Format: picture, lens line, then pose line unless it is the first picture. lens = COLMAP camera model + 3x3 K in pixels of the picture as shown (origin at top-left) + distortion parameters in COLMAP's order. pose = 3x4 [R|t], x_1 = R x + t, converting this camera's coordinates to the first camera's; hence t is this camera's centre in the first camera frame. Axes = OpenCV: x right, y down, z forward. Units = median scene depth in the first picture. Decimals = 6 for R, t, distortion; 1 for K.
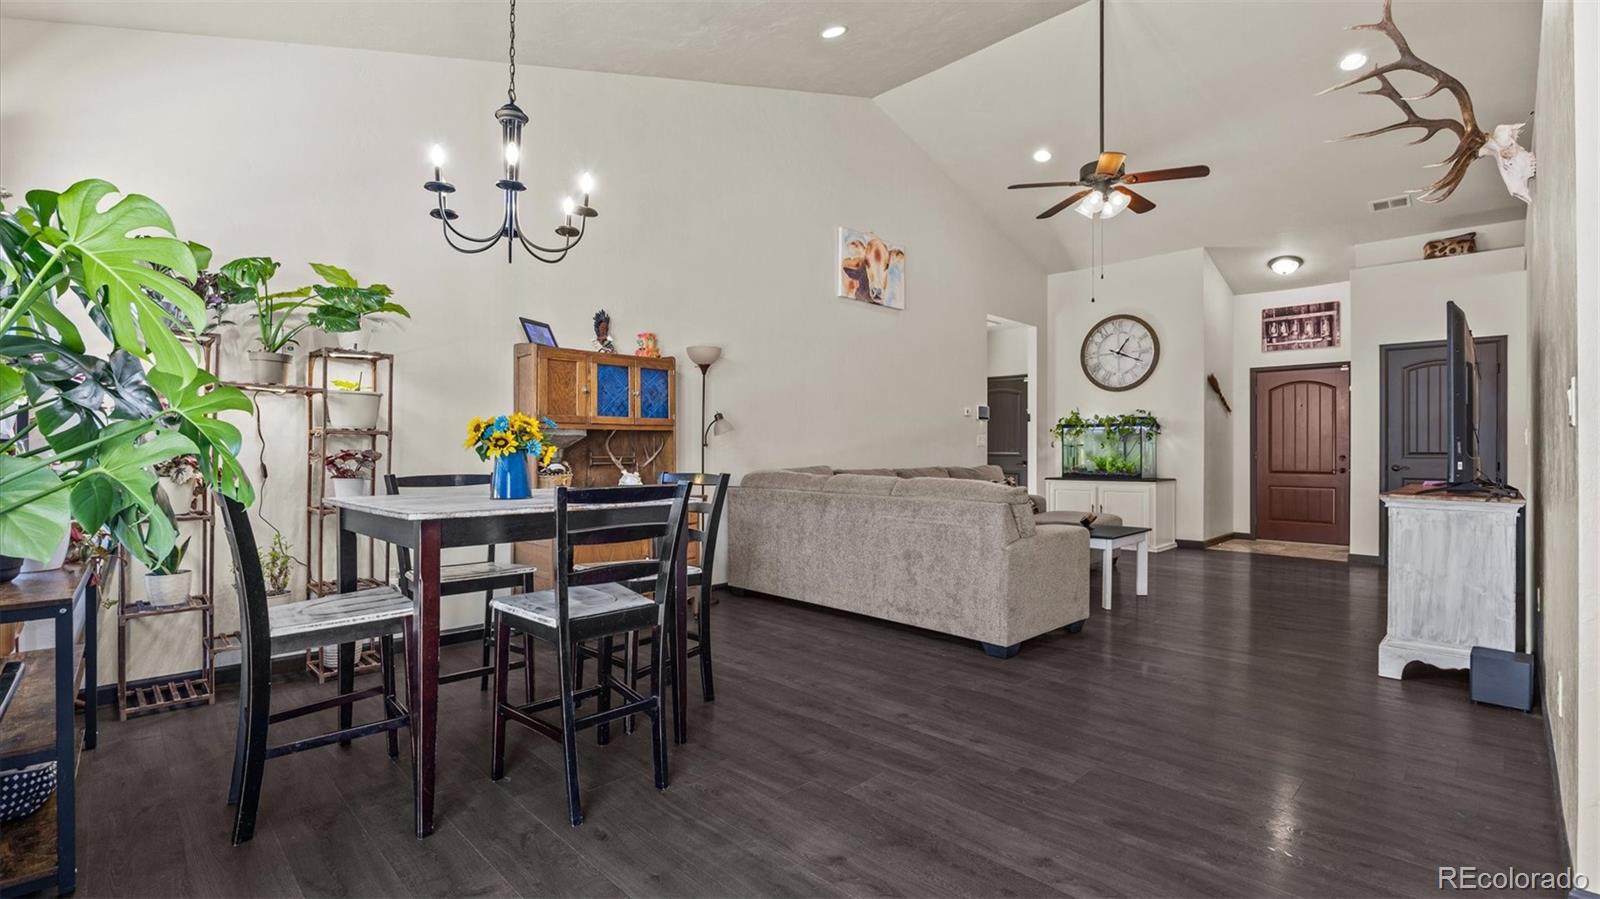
lens RADIAL K [[706.3, 0, 807.1], [0, 706.3, 453.5], [0, 0, 1]] dist [-0.009219, -0.000080]
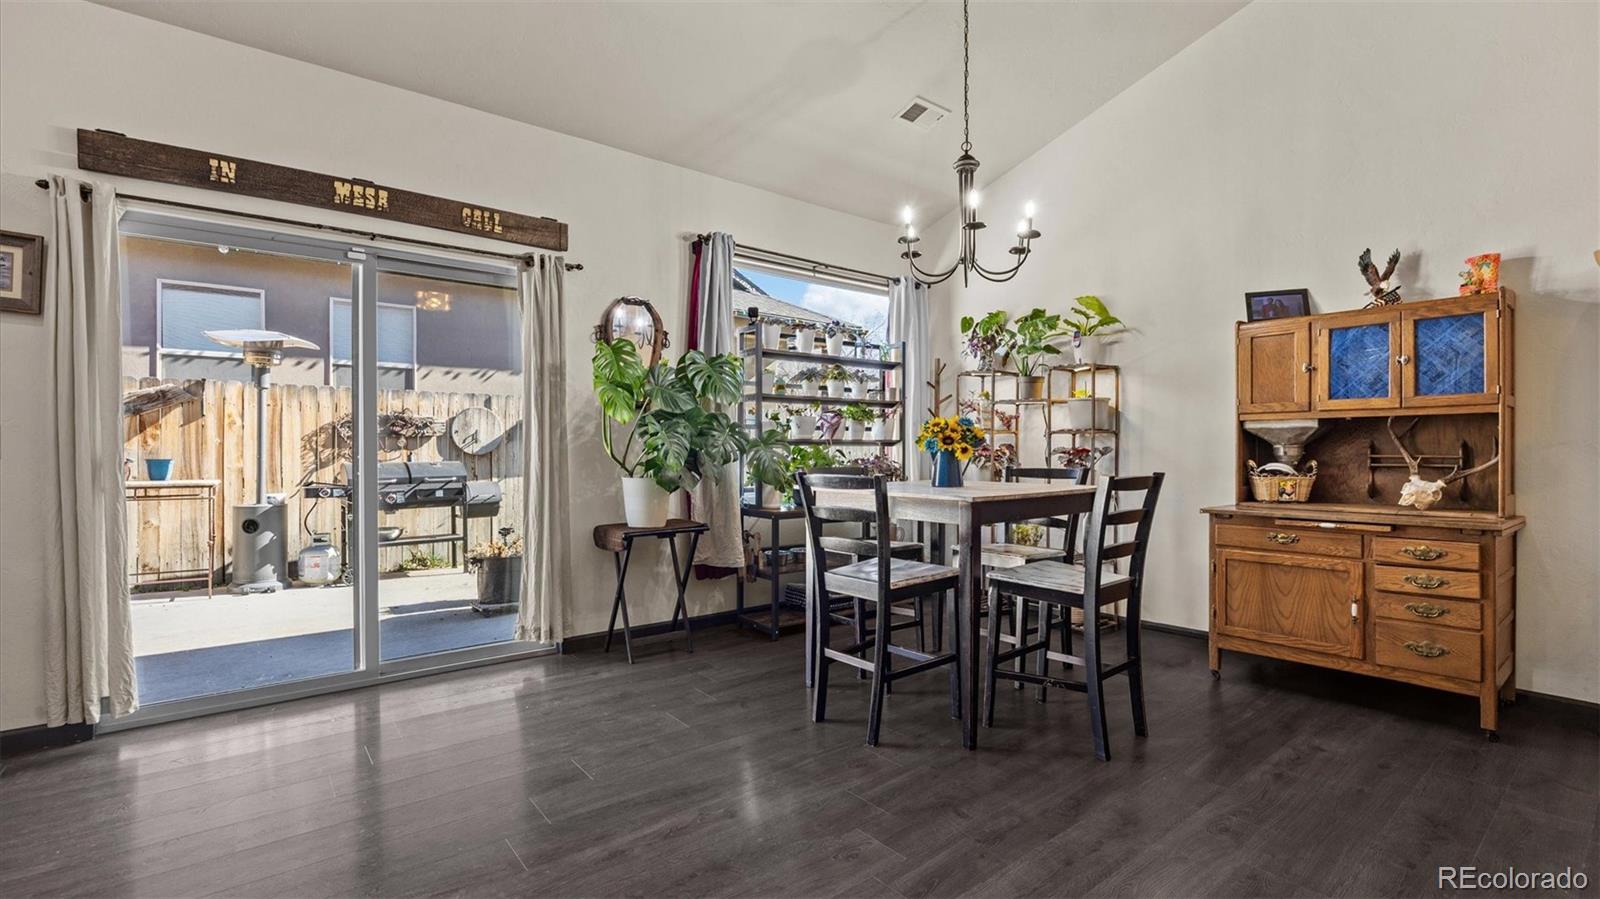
lens RADIAL K [[710.6, 0, 807.0], [0, 710.6, 451.6], [0, 0, 1]] dist [-0.014319, 0.000138]
pose [[-0.108478, 0.003612, -0.994092, 0.463277], [-0.002343, 0.999990, 0.003889, -0.000553], [0.994096, 0.002751, -0.108468, 0.502596]]
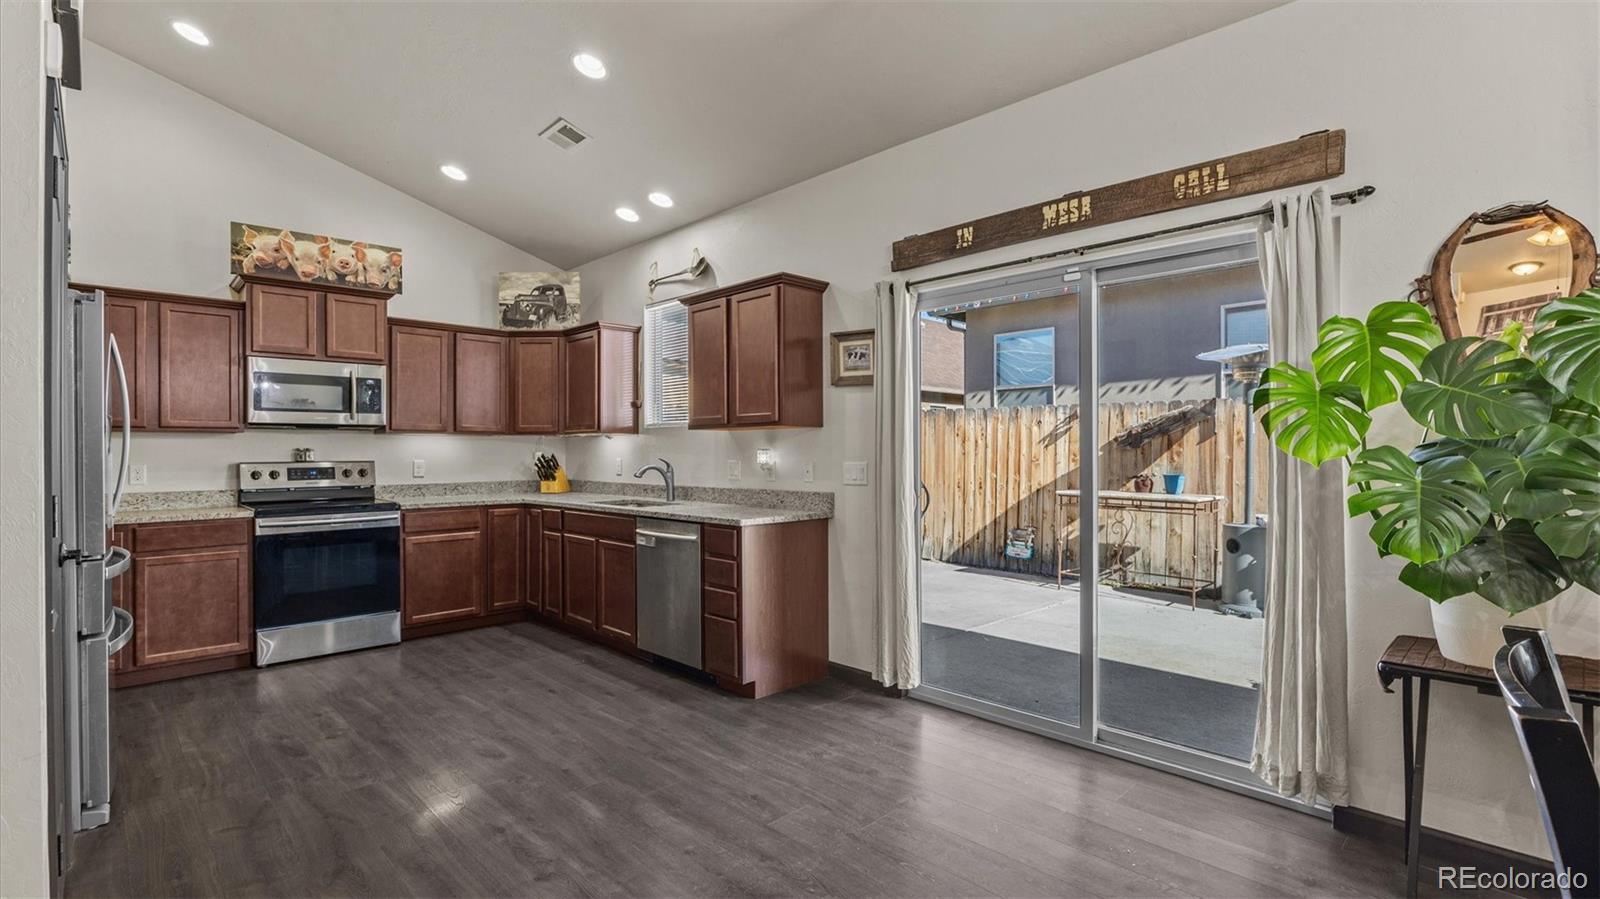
lens RADIAL K [[723.4, 0, 807.6], [0, 723.4, 451.6], [0, 0, 1]] dist [-0.018196, 0.000804]
pose [[-0.999994, 0.002240, 0.002460, 0.062879], [0.002254, 0.999981, 0.005744, -0.034660], [-0.002447, 0.005749, -0.999980, 0.642039]]
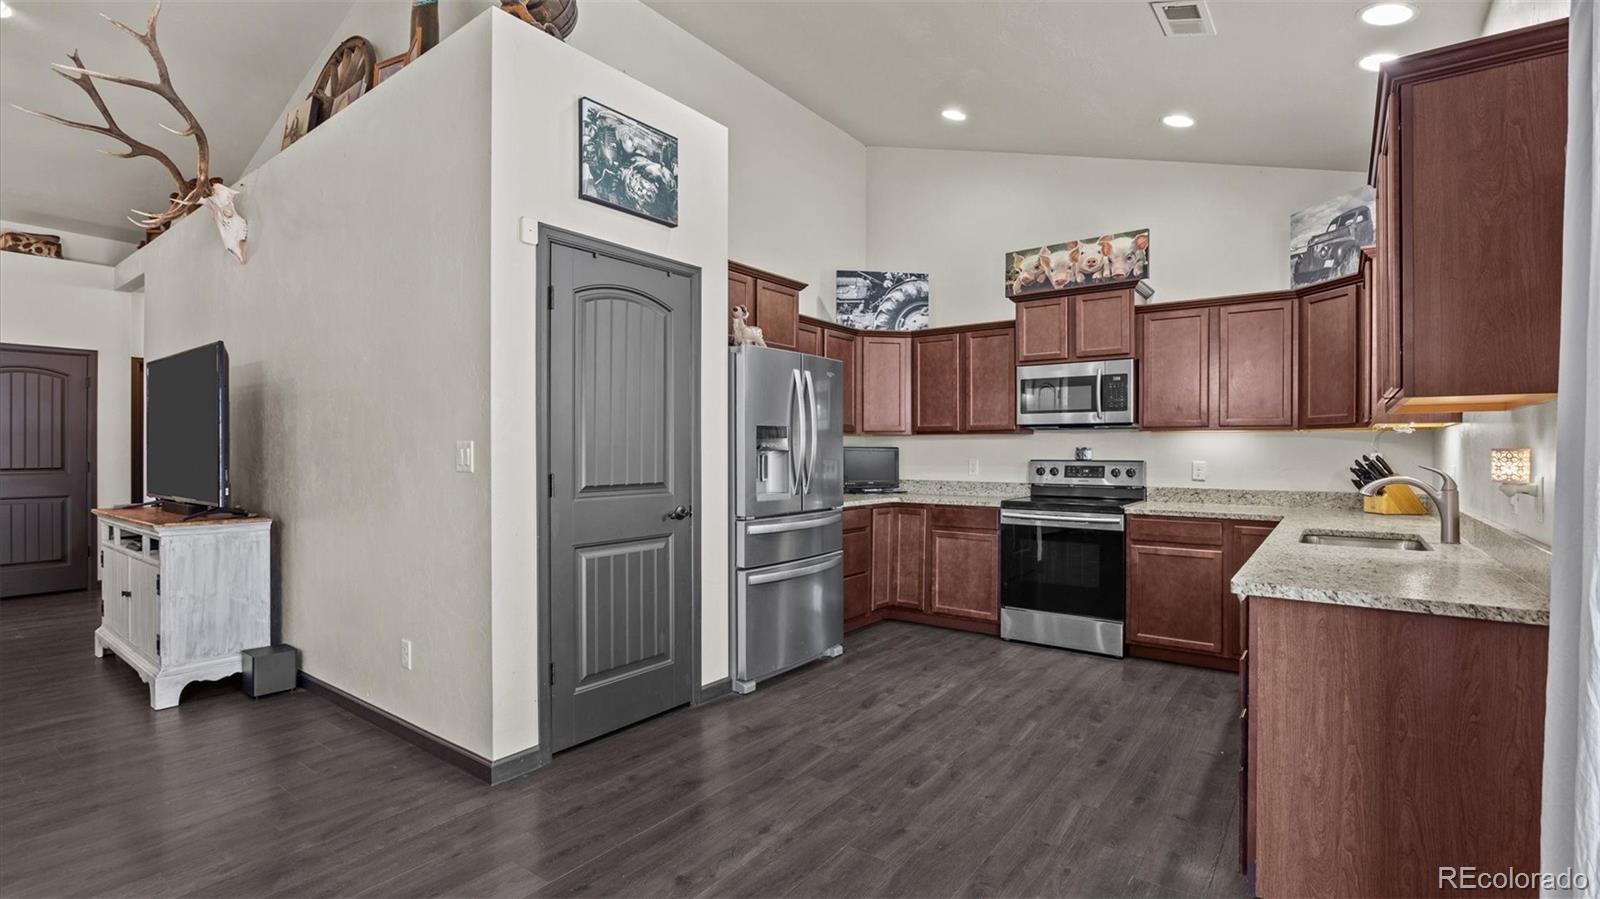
lens RADIAL K [[723.4, 0, 807.6], [0, 723.4, 451.6], [0, 0, 1]] dist [-0.018196, 0.000804]
pose [[-0.149623, -0.003437, 0.988737, -0.220866], [0.001776, 0.999991, 0.003745, -0.033444], [-0.988741, 0.002317, -0.149616, 0.185285]]
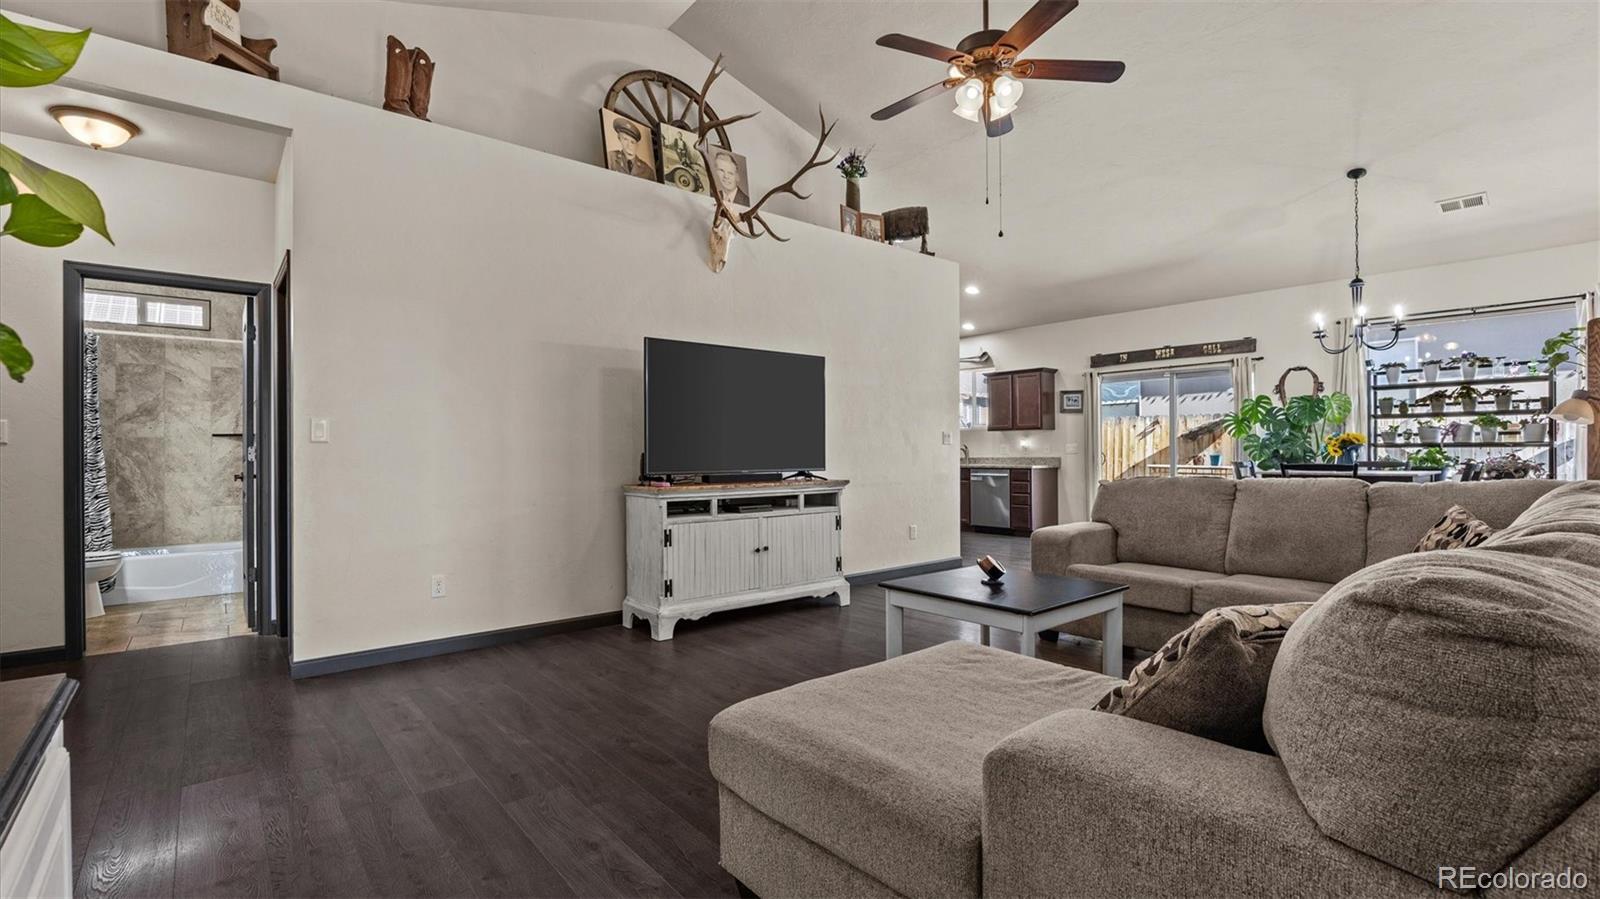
lens RADIAL K [[710.6, 0, 807.0], [0, 710.6, 451.6], [0, 0, 1]] dist [-0.014319, 0.000138]
pose [[-0.996472, 0.005001, 0.083780, 0.575804], [0.005273, 0.999982, 0.003020, -0.006983], [-0.083763, 0.003451, -0.996480, 1.833359]]
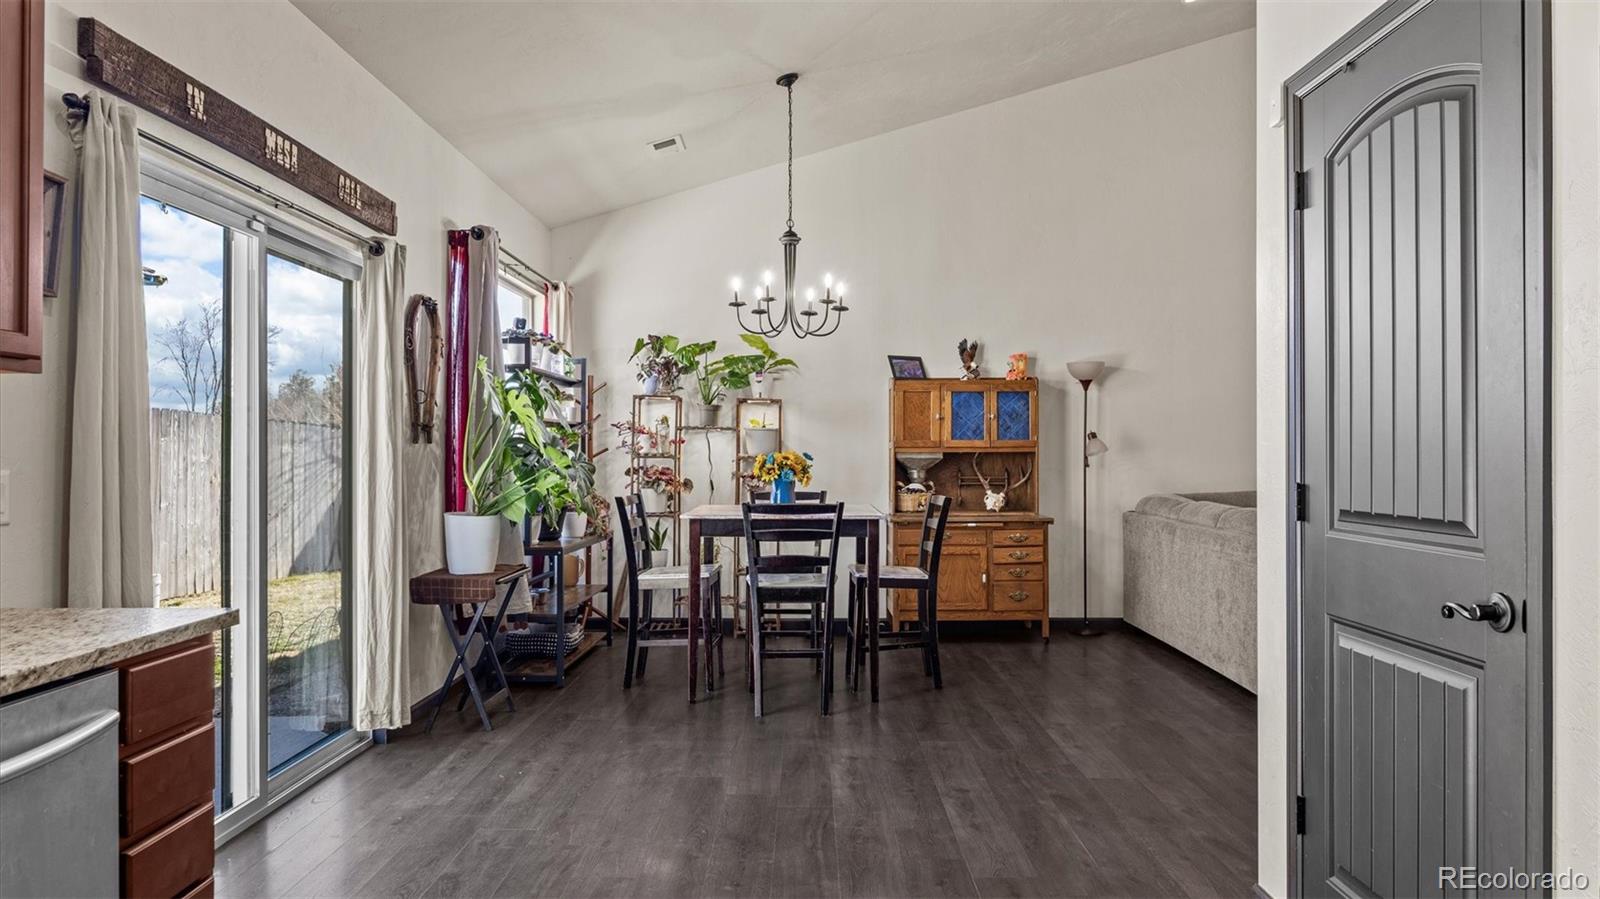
lens RADIAL K [[1031.5, 0, 816.6], [0, 1031.5, 447.1], [0, 0, 1]] dist [-0.003666, -0.000760]
pose [[0.712075, -0.004357, -0.702090, 0.620545], [-0.002623, 0.999957, -0.008866, -0.025874], [0.702098, 0.008155, 0.712034, -0.250347]]
